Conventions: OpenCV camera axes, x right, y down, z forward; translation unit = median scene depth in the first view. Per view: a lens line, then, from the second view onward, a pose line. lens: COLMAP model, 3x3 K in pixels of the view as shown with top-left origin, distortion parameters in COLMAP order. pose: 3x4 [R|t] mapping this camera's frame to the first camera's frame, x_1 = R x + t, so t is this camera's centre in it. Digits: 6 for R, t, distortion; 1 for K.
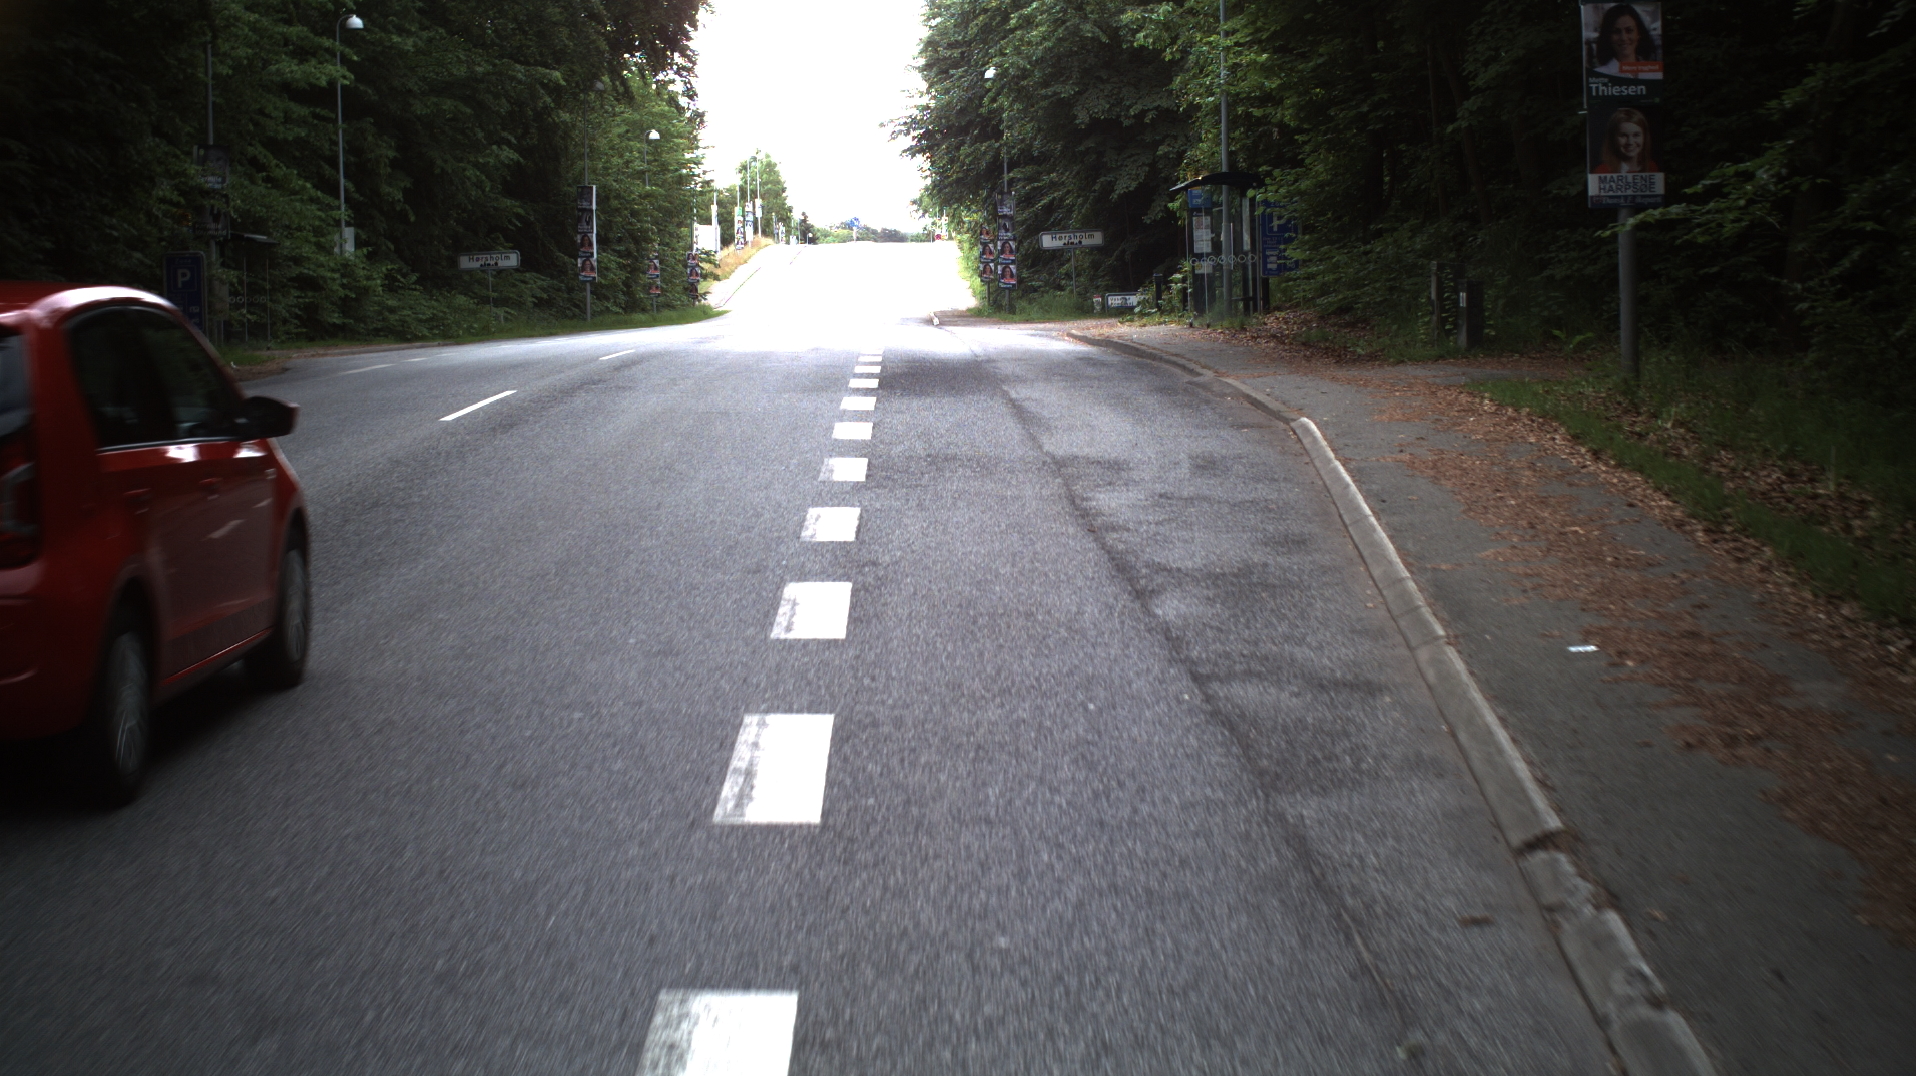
lens RADIAL K [[3488.9, 0, 958.0], [0, 3488.9, 538.0], [0, 0, 1]] dist [-0.279555, 0.250261]
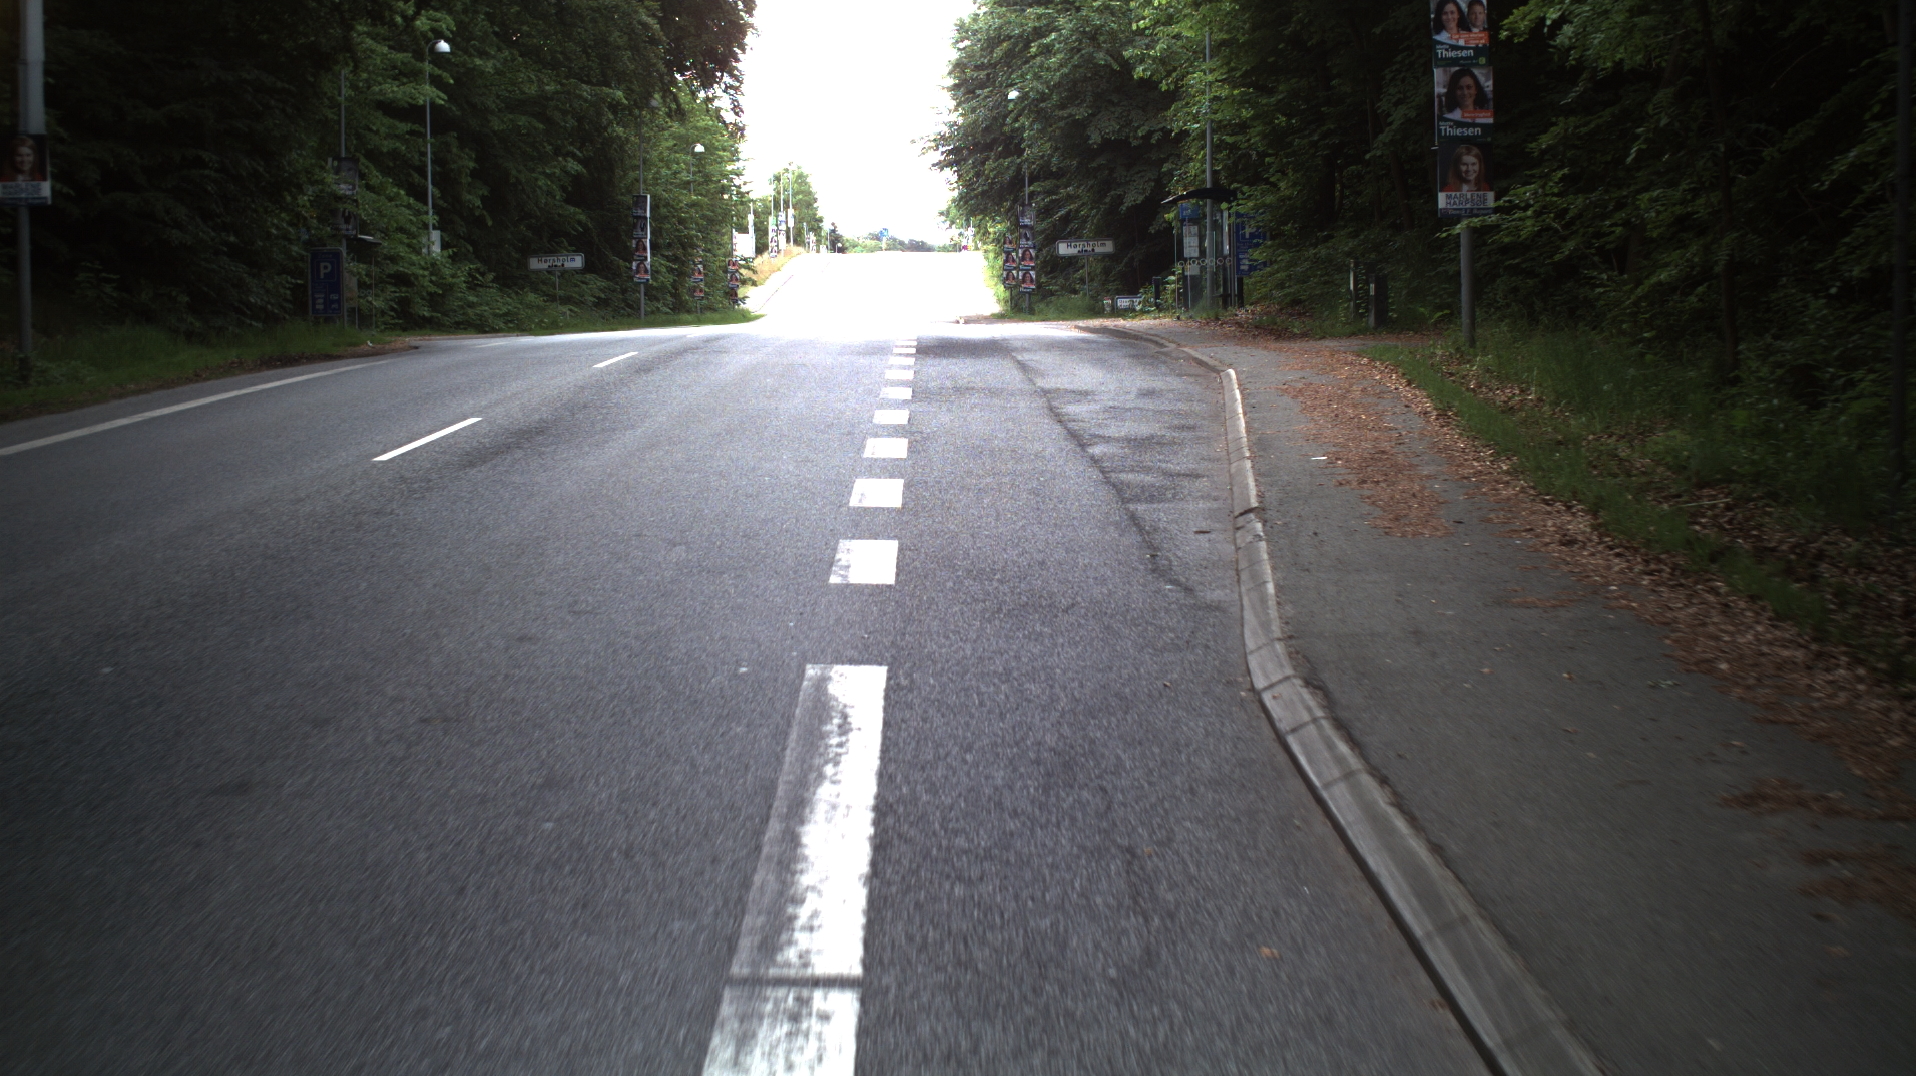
lens RADIAL K [[3488.9, 0, 958.0], [0, 3488.9, 538.0], [0, 0, 1]] dist [-0.279555, 0.250261]
pose [[0.999941, 0.008315, -0.006975, 0.000846], [-0.008339, 0.999959, -0.003390, 0.010666], [0.006947, 0.003448, 0.999970, -0.105494]]
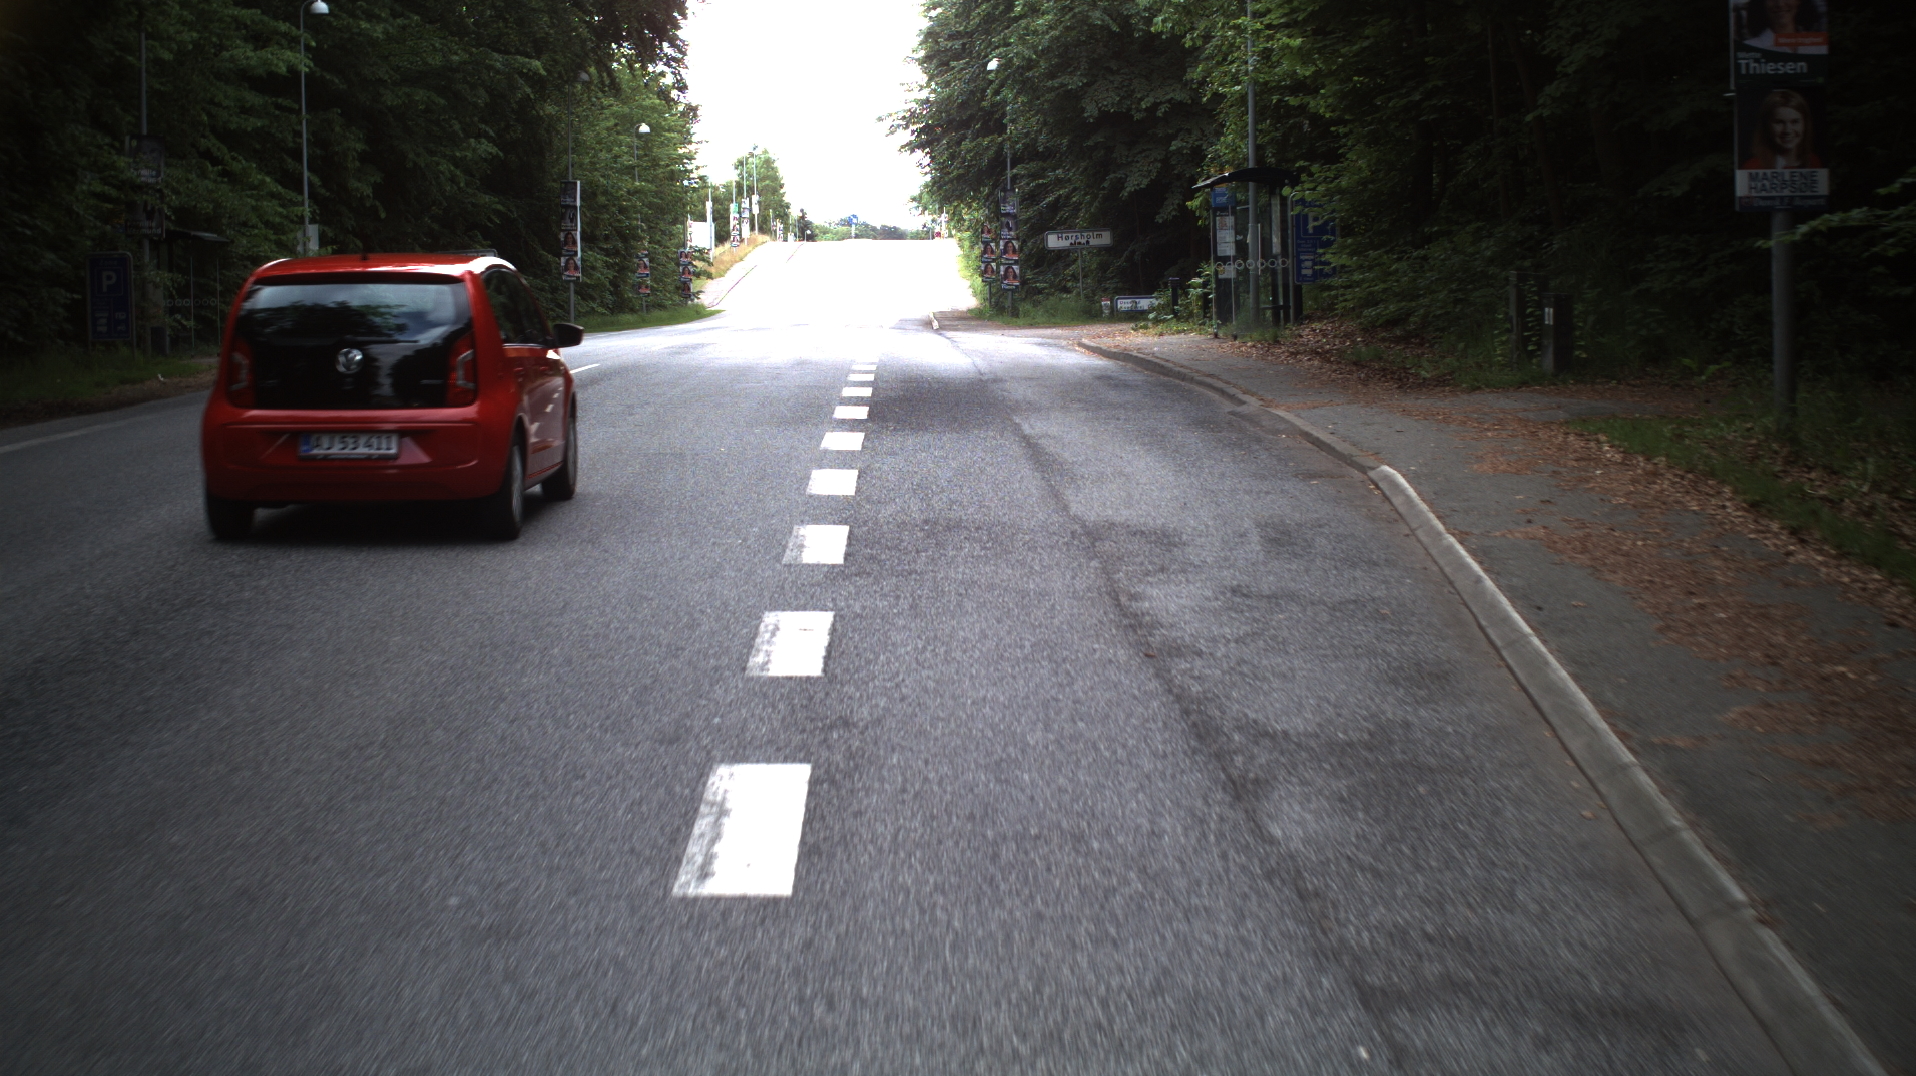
lens RADIAL K [[3488.9, 0, 958.0], [0, 3488.9, 538.0], [0, 0, 1]] dist [-0.279555, 0.250261]
pose [[0.999995, 0.003206, 0.000388, -0.000375], [-0.003206, 0.999994, 0.000859, -0.005237], [-0.000385, -0.000861, 1.000000, 0.052952]]
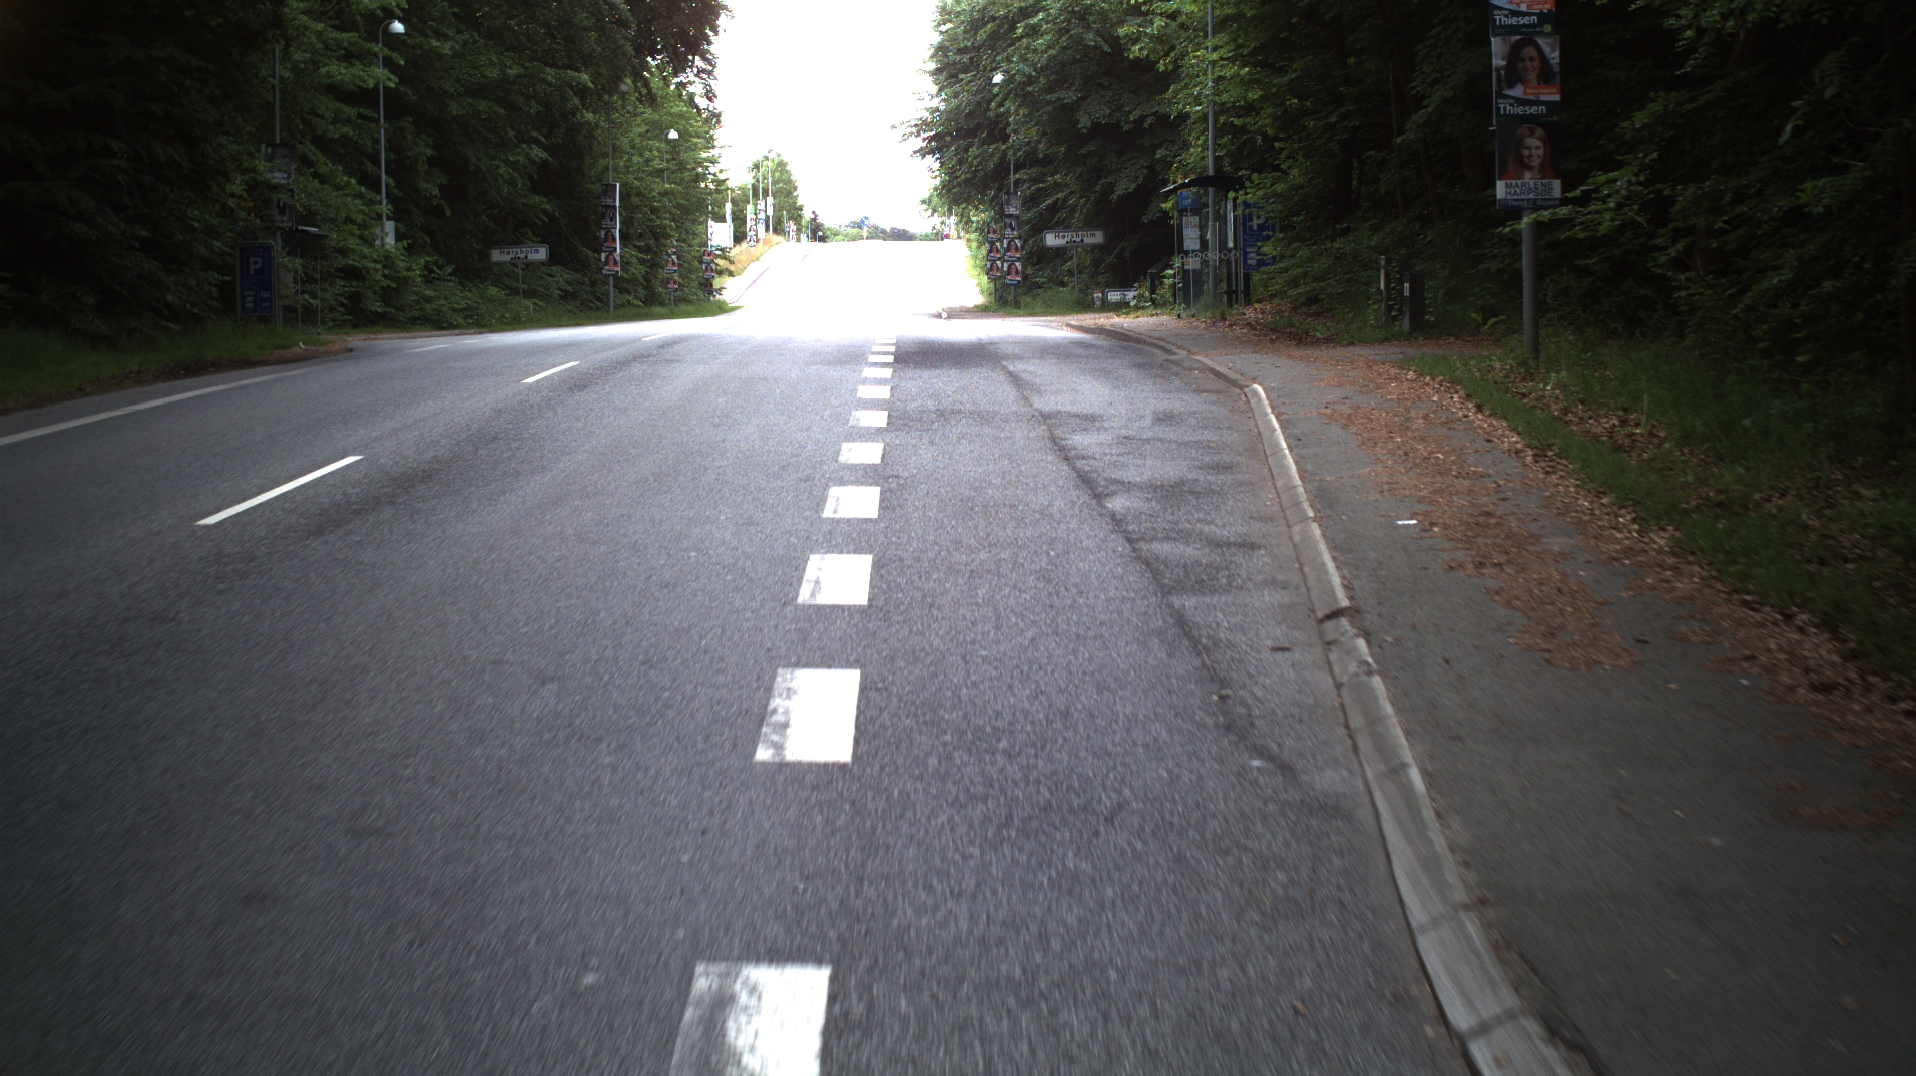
lens RADIAL K [[3488.9, 0, 958.0], [0, 3488.9, 538.0], [0, 0, 1]] dist [-0.279555, 0.250261]
pose [[0.999971, 0.007367, -0.001851, 0.000281], [-0.007367, 0.999973, 0.000023, 0.005233], [0.001851, -0.000010, 0.999998, -0.052797]]
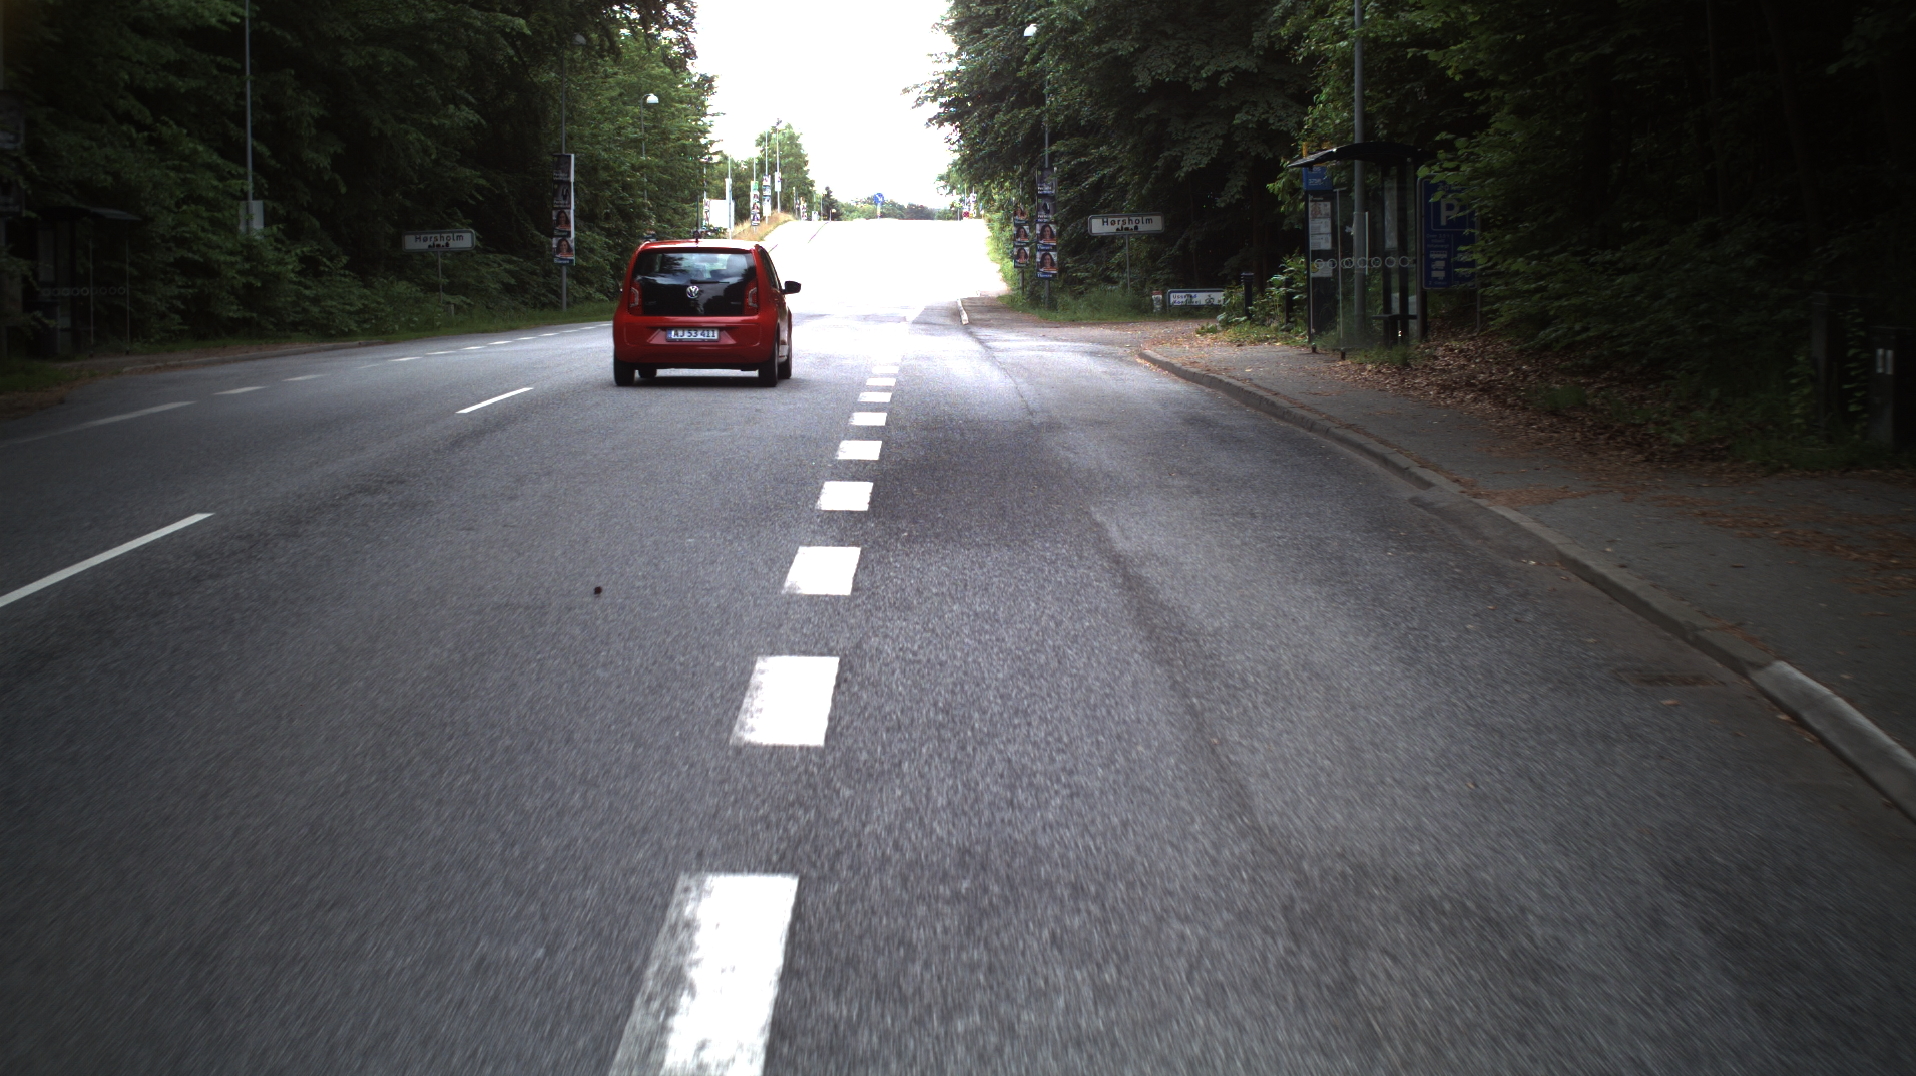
lens RADIAL K [[3488.9, 0, 958.0], [0, 3488.9, 538.0], [0, 0, 1]] dist [-0.279555, 0.250261]
pose [[0.999889, 0.013360, -0.006525, -0.001797], [-0.013315, 0.999888, 0.006856, -0.015347], [0.006616, -0.006769, 0.999955, 0.158999]]
